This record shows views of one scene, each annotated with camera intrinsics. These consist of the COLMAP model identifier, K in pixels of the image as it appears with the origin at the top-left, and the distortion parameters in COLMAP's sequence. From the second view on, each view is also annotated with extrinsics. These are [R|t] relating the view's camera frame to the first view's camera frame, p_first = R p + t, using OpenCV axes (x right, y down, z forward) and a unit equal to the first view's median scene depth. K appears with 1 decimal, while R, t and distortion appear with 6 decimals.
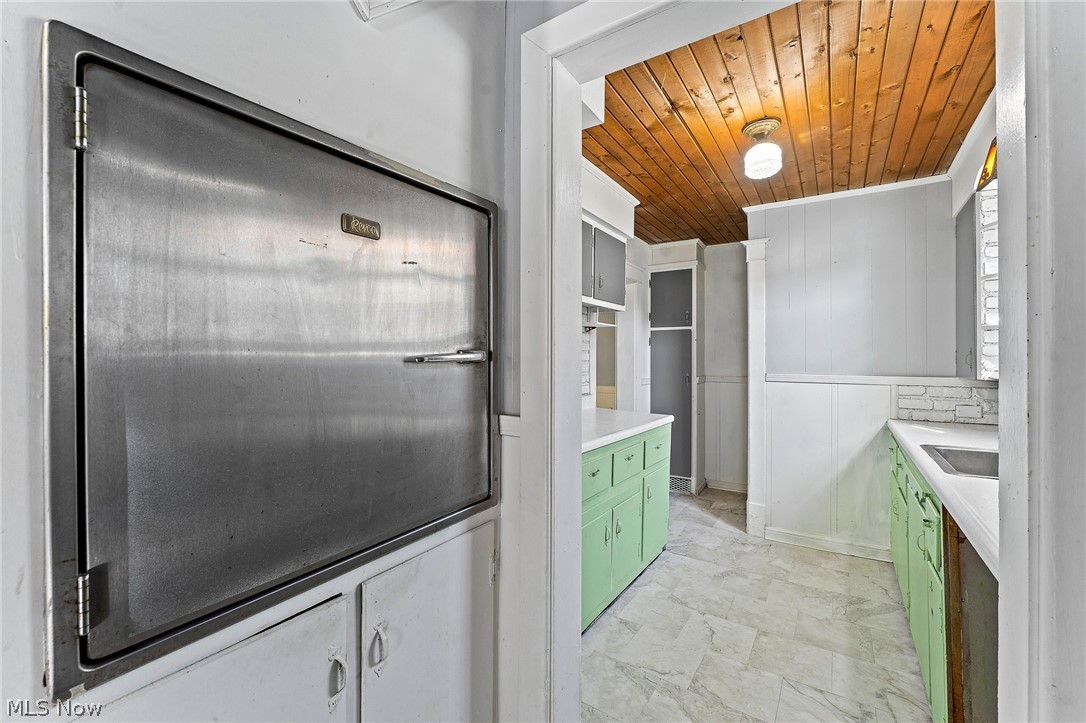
lens RADIAL K [[440.7, 0, 567.7], [0, 440.7, 362.1], [0, 0, 1]] dist [0.000127, 0.000015]
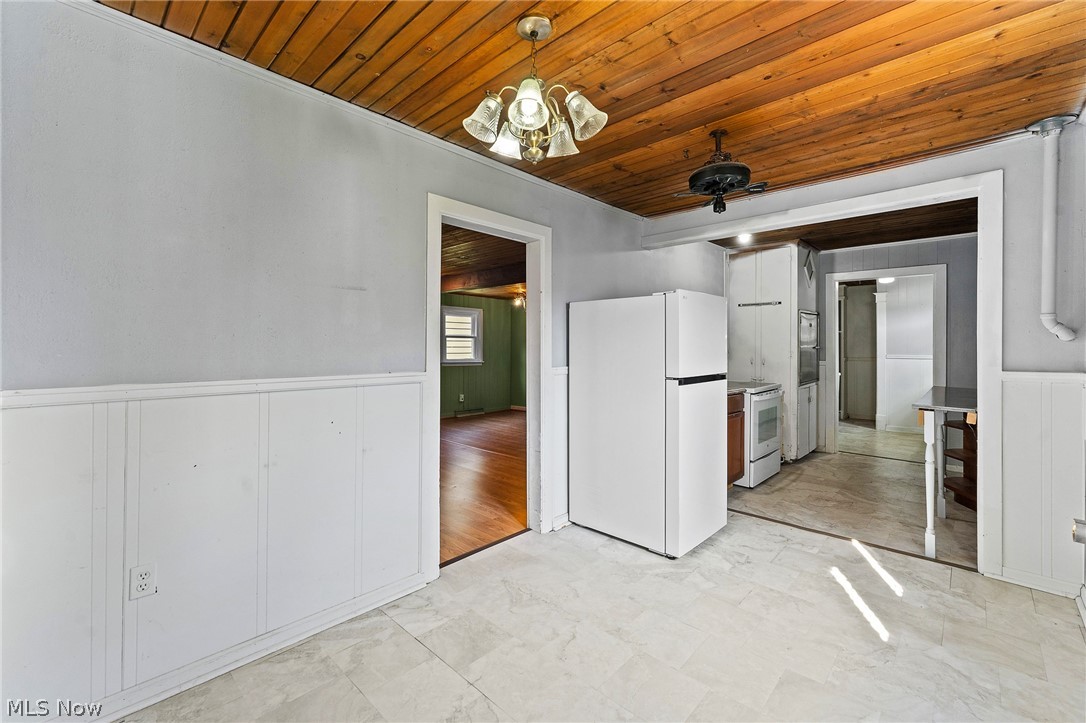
lens RADIAL K [[457.1, 0, 543.9], [0, 457.1, 348.0], [0, 0, 1]] dist [-0.000636, -0.000087]
pose [[0.978151, 0.003040, -0.207874, -0.568775], [-0.004253, 0.999976, -0.005389, 0.009175], [0.207852, 0.006155, 0.978141, -1.206353]]
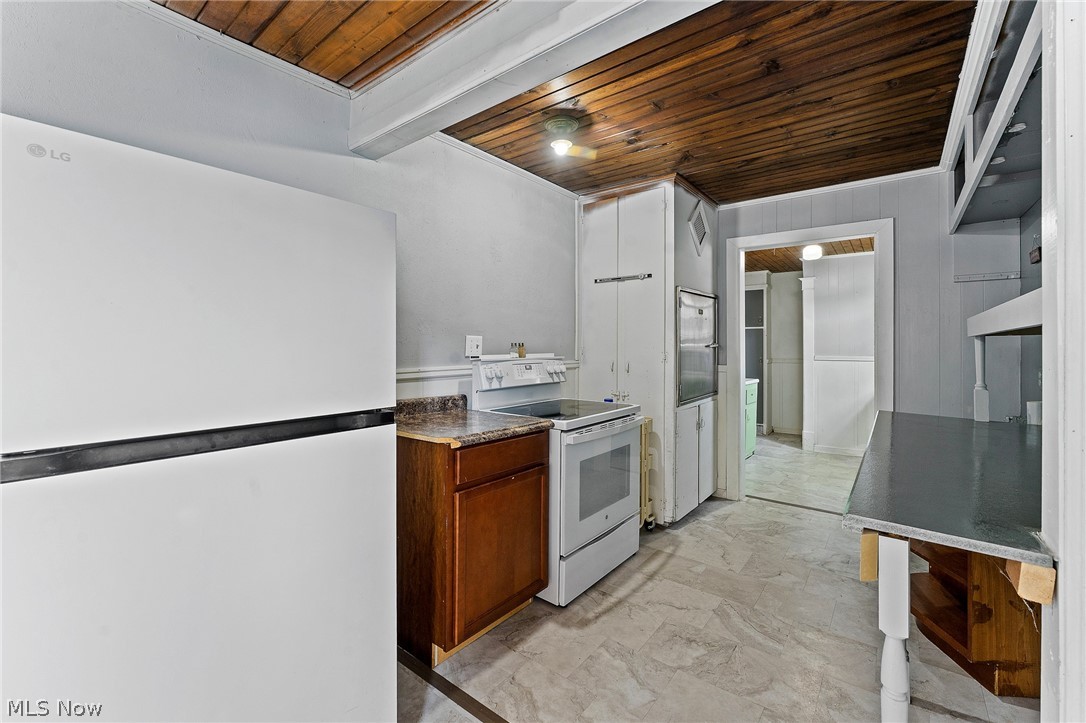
lens RADIAL K [[443.2, 0, 543.6], [0, 443.2, 352.6], [0, 0, 1]] dist [-0.000896, -0.000153]
pose [[0.991641, -0.001070, -0.129024, -0.286517], [0.000992, 0.999999, -0.000671, 0.010865], [0.129025, 0.000538, 0.991641, -0.650402]]
